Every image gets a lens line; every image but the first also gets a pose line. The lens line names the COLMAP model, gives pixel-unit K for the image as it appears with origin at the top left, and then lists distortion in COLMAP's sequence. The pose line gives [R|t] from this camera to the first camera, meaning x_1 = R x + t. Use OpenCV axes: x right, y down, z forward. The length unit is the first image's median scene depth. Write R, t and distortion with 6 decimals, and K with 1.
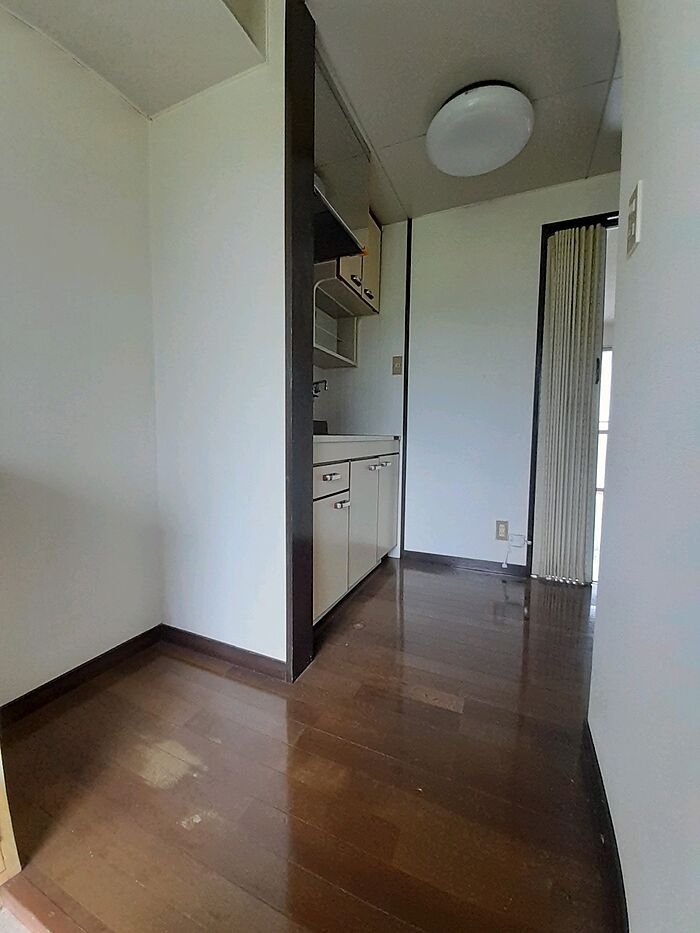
lens RADIAL K [[371.5, 0, 351.1], [0, 371.5, 468.6], [0, 0, 1]] dist [-0.000483, -0.000256]
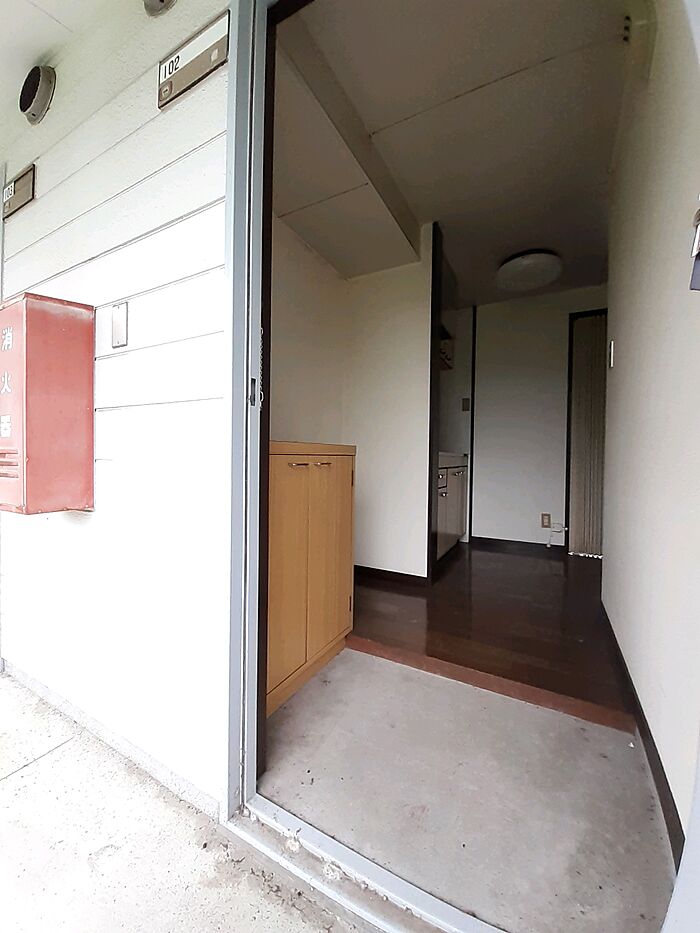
lens RADIAL K [[371.5, 0, 346.7], [0, 371.5, 461.0], [0, 0, 1]] dist [-0.000483, -0.000256]
pose [[0.996896, 0.012426, -0.077742, -0.246111], [-0.018679, 0.996601, -0.080237, 0.067724], [0.076481, 0.081440, 0.993739, -0.488409]]
